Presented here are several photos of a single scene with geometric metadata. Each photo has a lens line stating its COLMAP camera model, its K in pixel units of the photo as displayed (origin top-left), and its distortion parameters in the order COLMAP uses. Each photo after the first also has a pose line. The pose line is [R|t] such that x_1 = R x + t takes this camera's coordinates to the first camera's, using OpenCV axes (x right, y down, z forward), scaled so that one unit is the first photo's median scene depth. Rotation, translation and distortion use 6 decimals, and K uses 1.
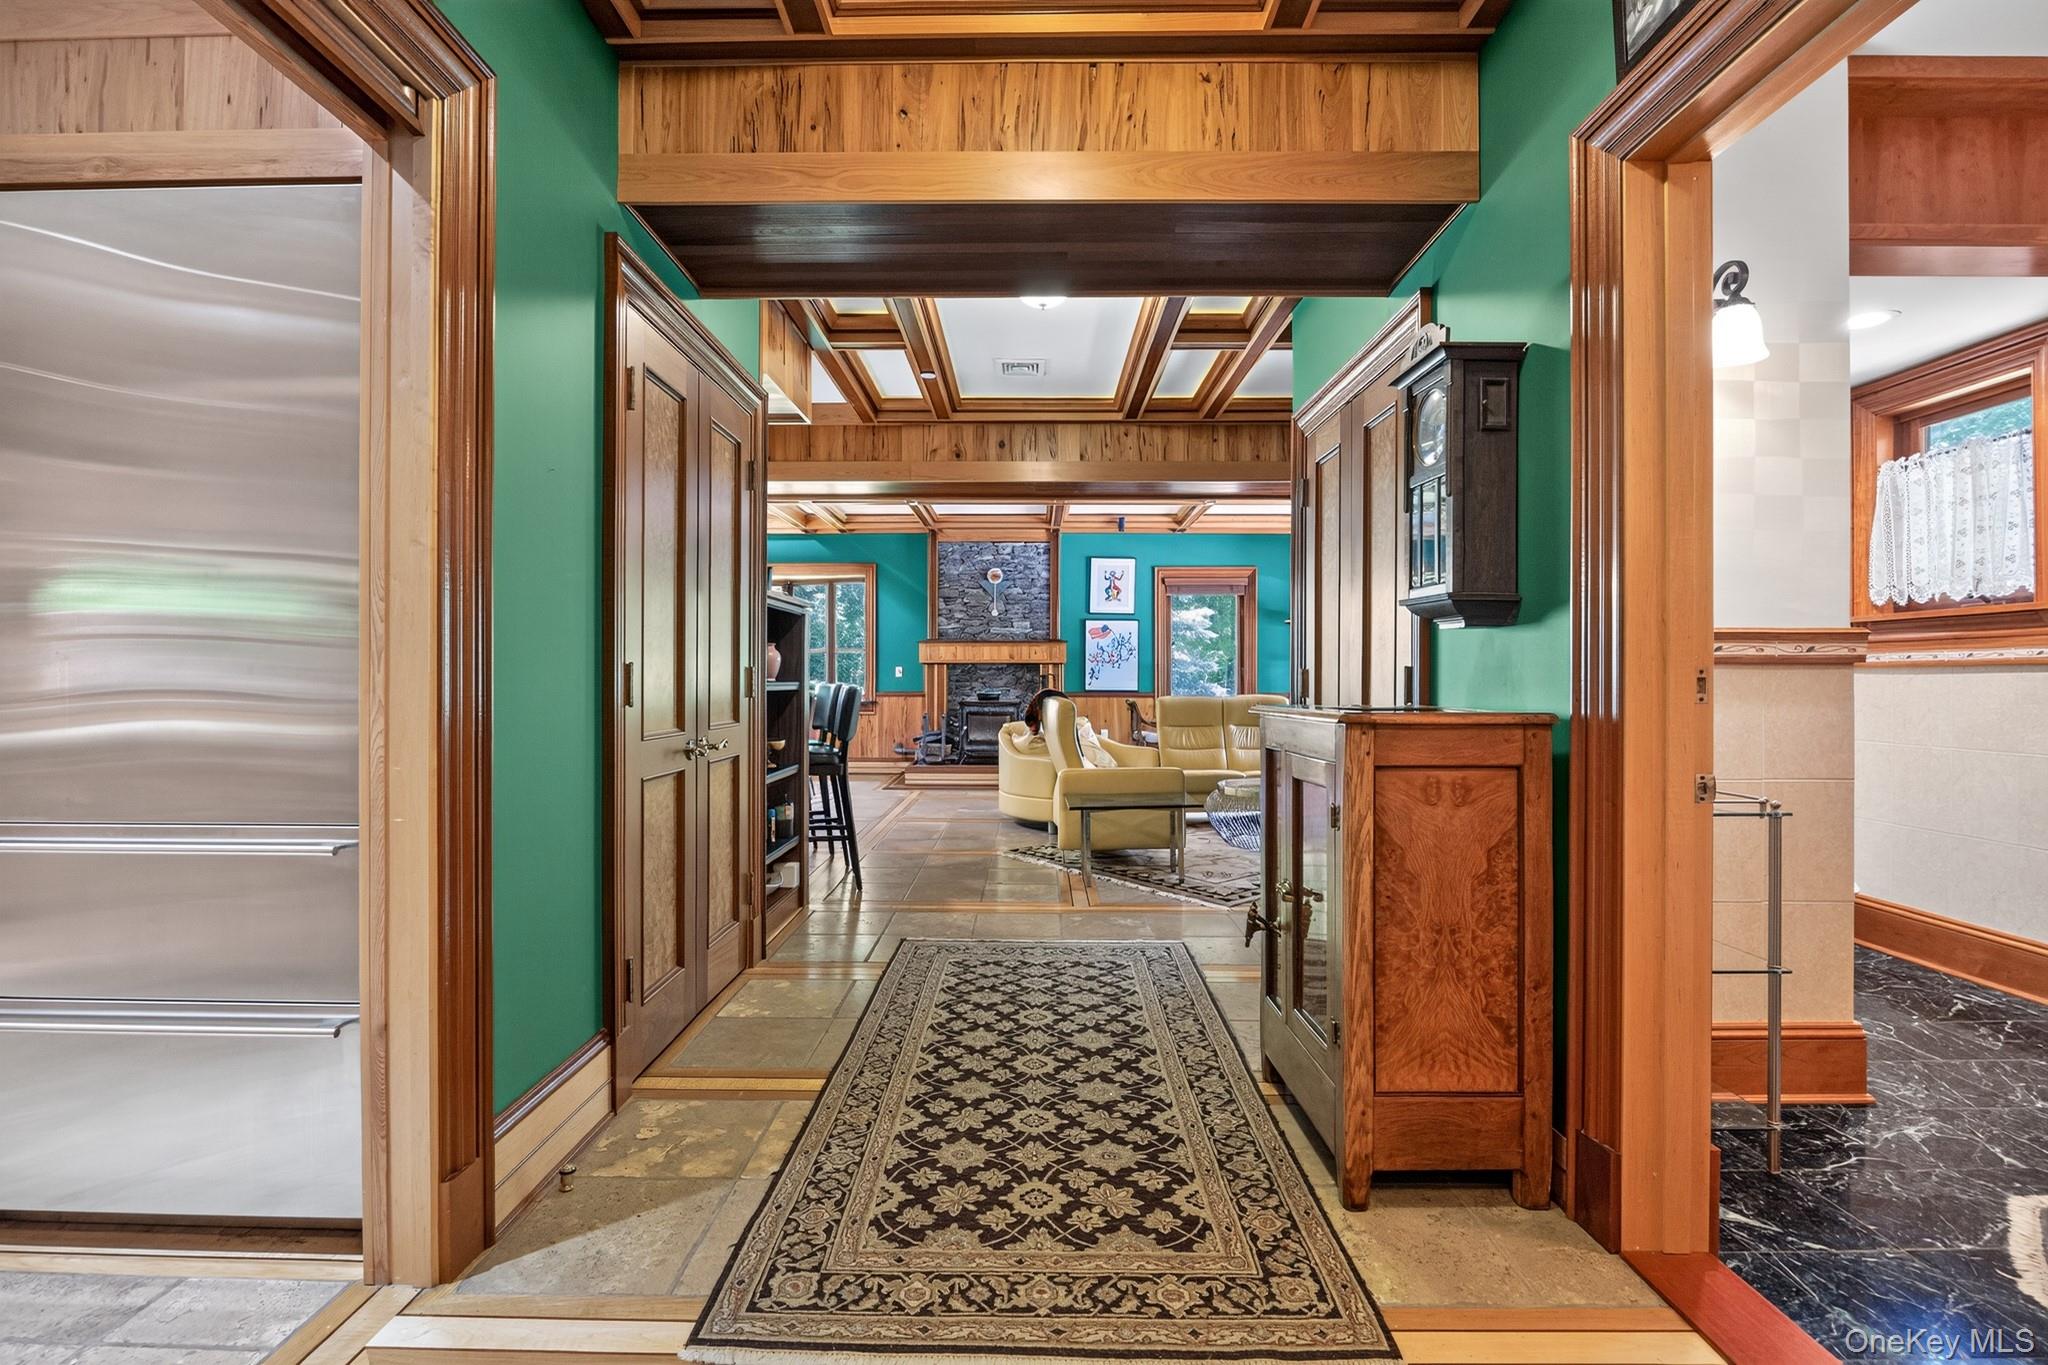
lens RADIAL K [[939.2, 0, 1021.0], [0, 939.2, 676.4], [0, 0, 1]] dist [-0.014061, 0.000972]
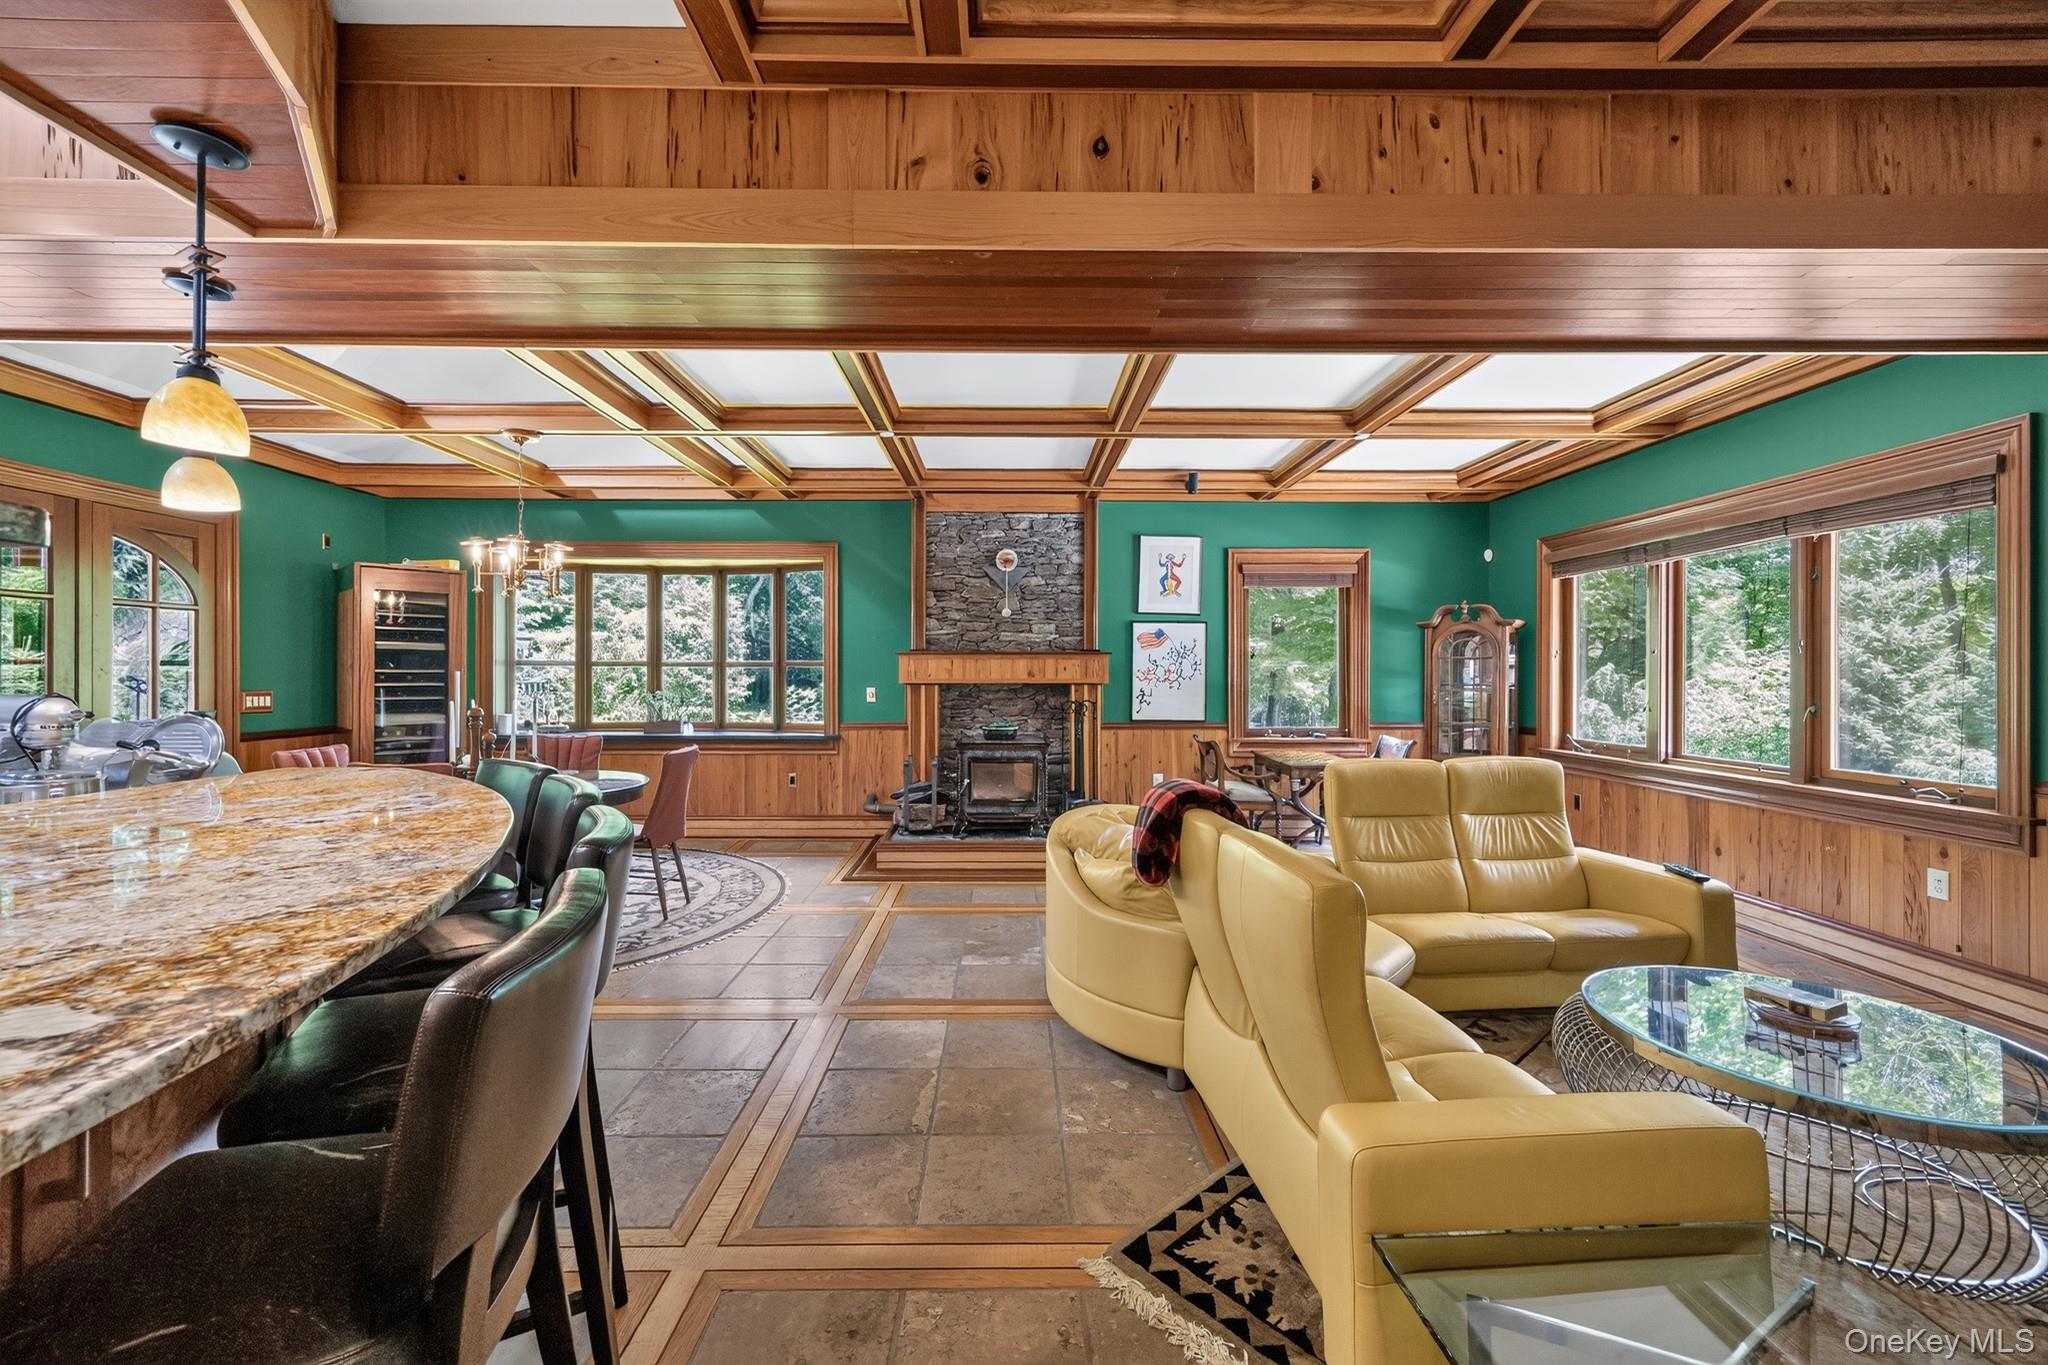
lens RADIAL K [[803.5, 0, 1020.1], [0, 803.5, 671.9], [0, 0, 1]] dist [0.006817, -0.000034]
pose [[0.999563, -0.001662, 0.029529, -0.035774], [0.001635, 0.999998, 0.000937, -0.023353], [-0.029531, -0.000889, 0.999563, 0.395548]]
